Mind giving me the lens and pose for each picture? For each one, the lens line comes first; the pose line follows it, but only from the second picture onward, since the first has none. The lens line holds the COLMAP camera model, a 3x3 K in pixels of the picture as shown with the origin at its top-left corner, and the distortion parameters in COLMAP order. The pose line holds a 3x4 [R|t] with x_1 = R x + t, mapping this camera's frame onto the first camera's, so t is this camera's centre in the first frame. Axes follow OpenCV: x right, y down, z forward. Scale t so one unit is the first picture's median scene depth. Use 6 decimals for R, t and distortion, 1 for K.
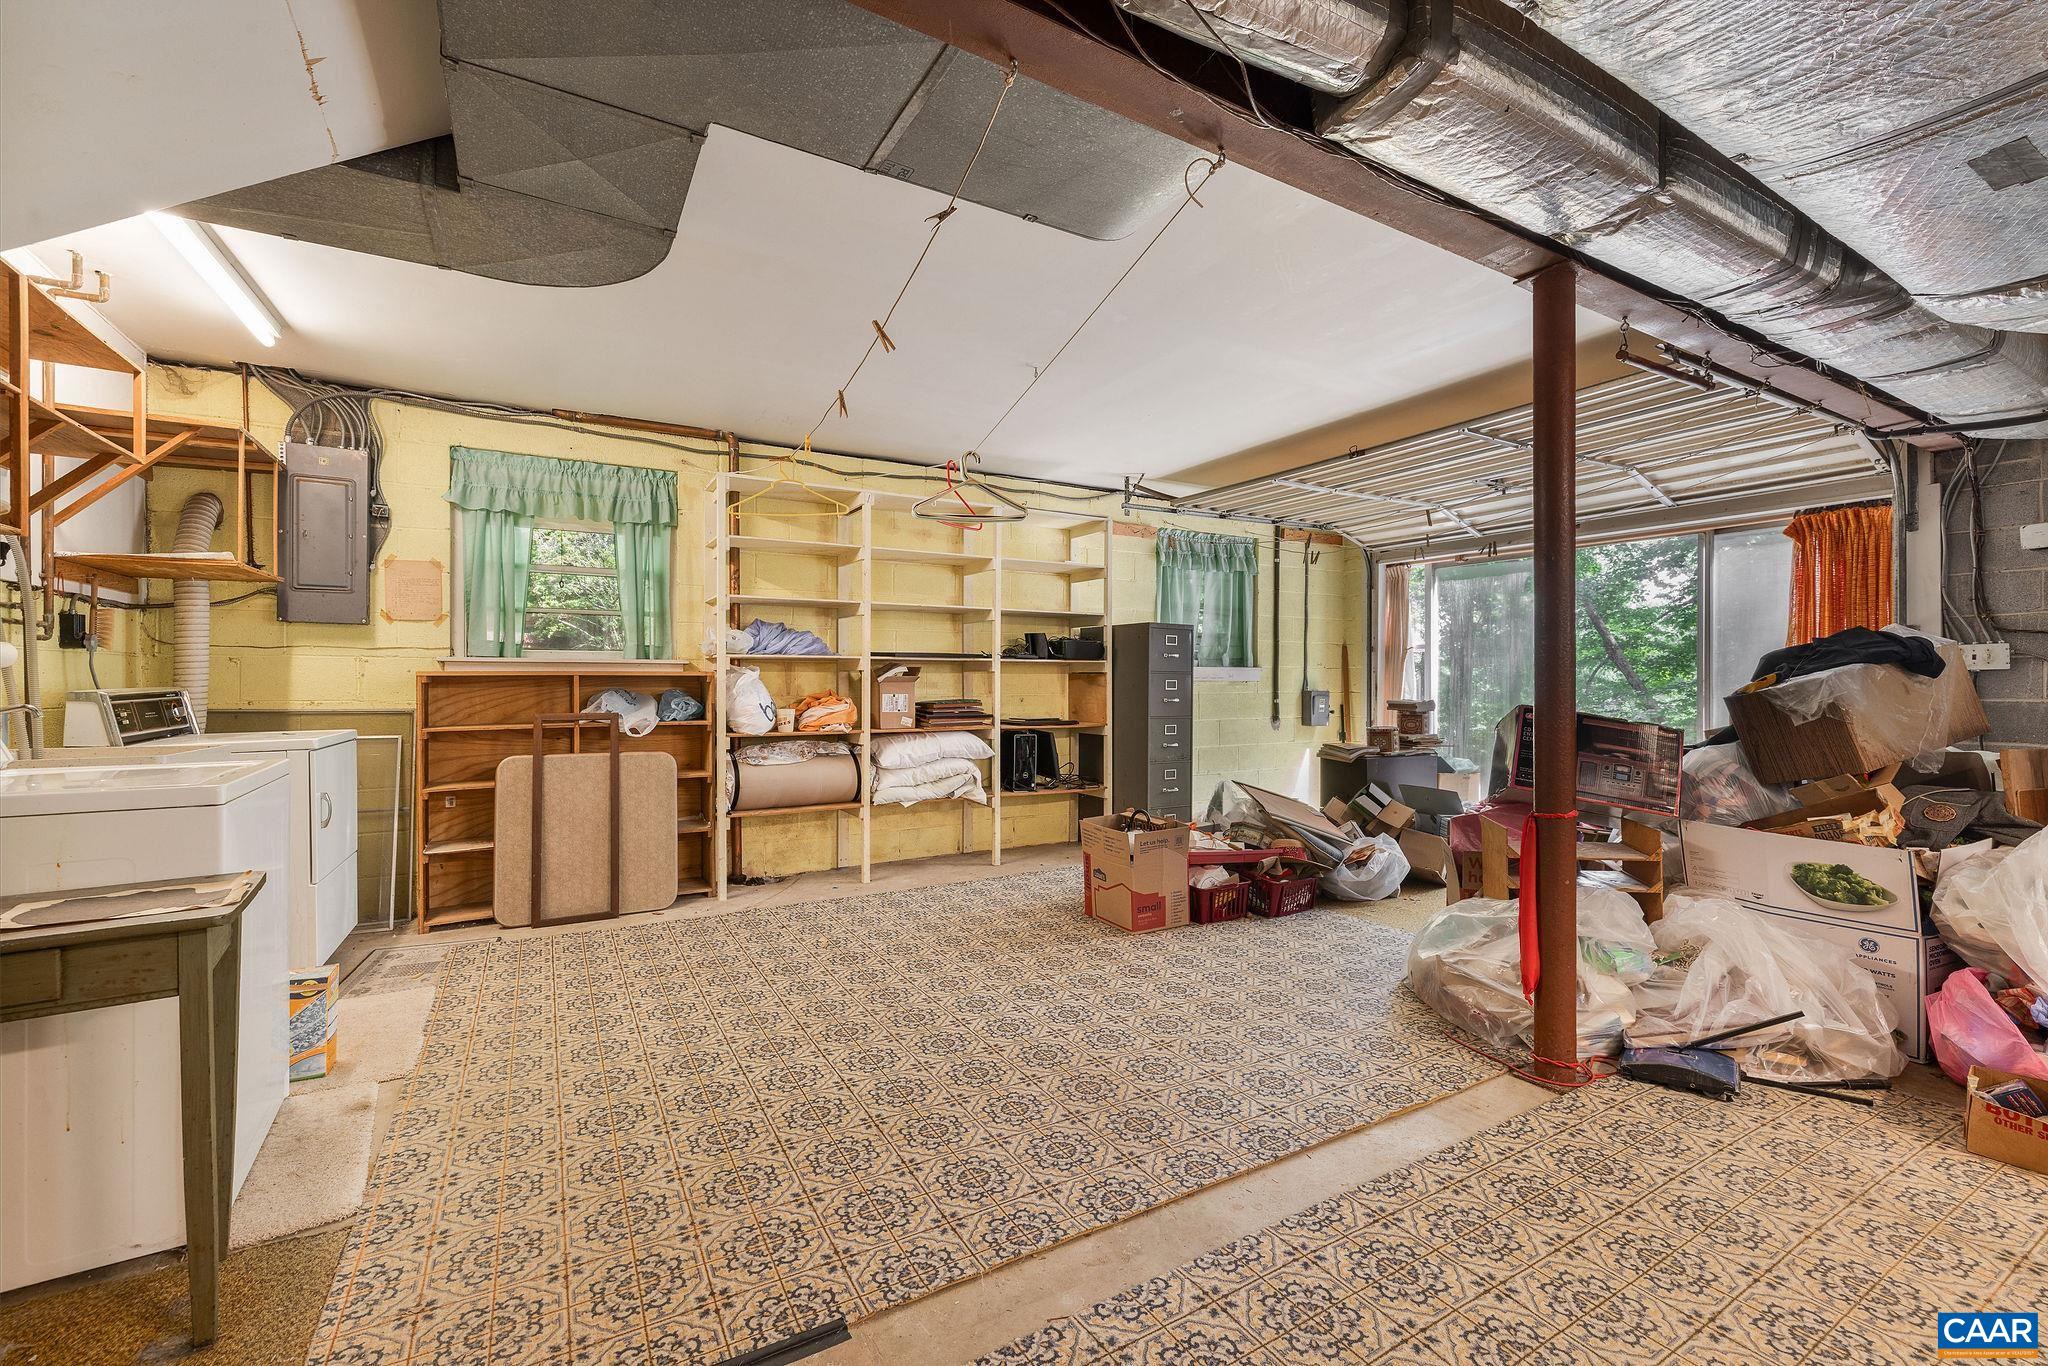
lens RADIAL K [[877.7, 0, 1033.7], [0, 877.7, 680.2], [0, 0, 1]] dist [-0.001884, 0.000487]
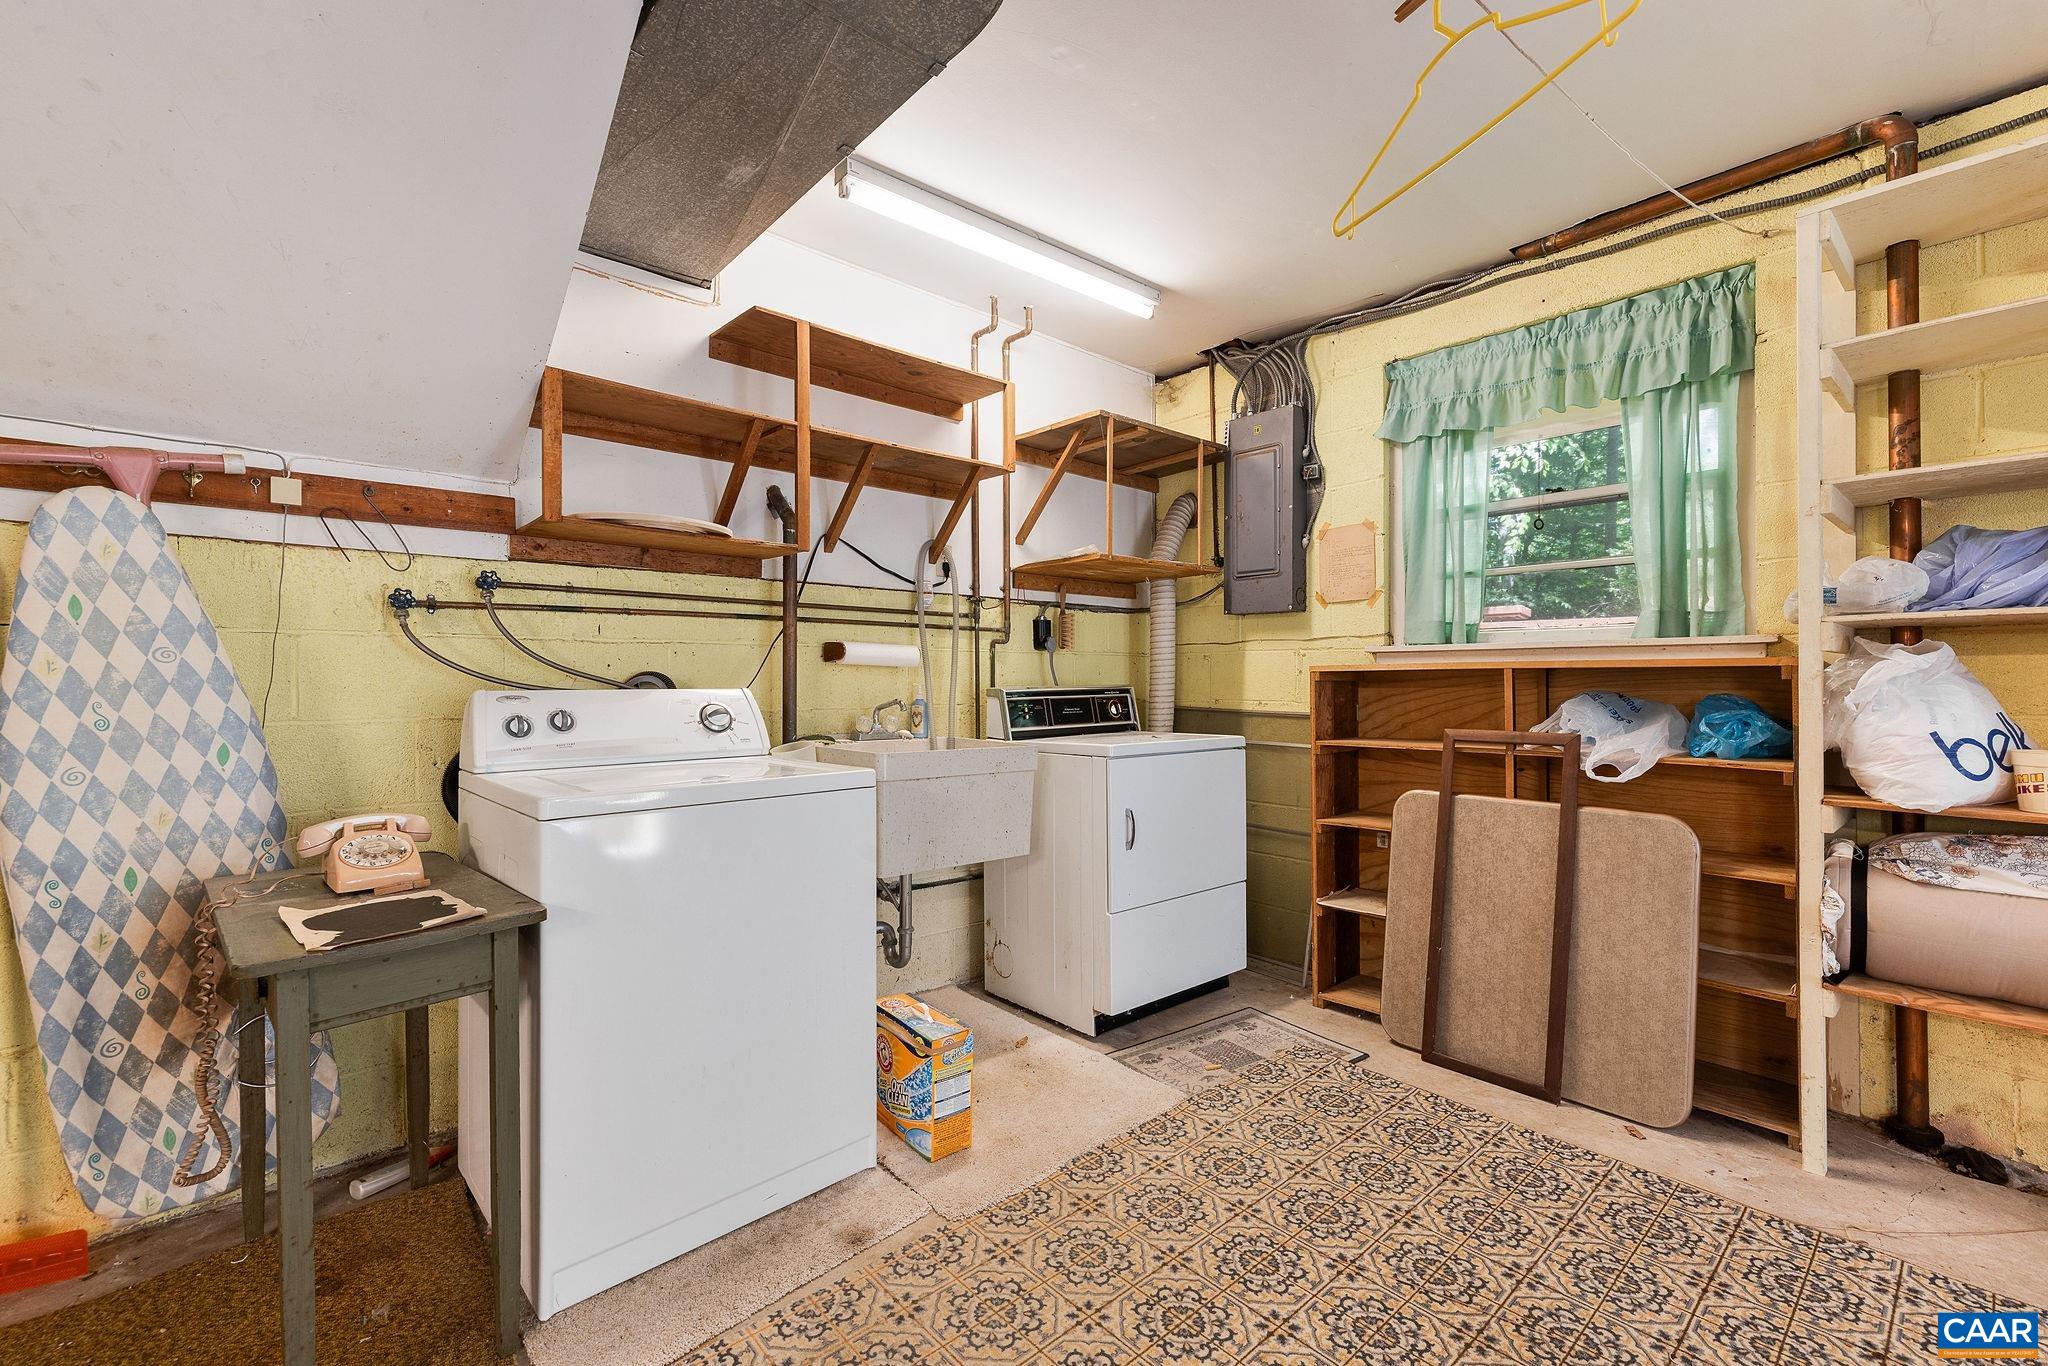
lens RADIAL K [[877.7, 0, 931.0], [0, 877.7, 676.3], [0, 0, 1]] dist [-0.001884, 0.000487]
pose [[0.185943, -0.003391, -0.982555, -0.002197], [0.001301, 0.999994, -0.003205, 0.001119], [0.982560, -0.000682, 0.185946, 0.482803]]
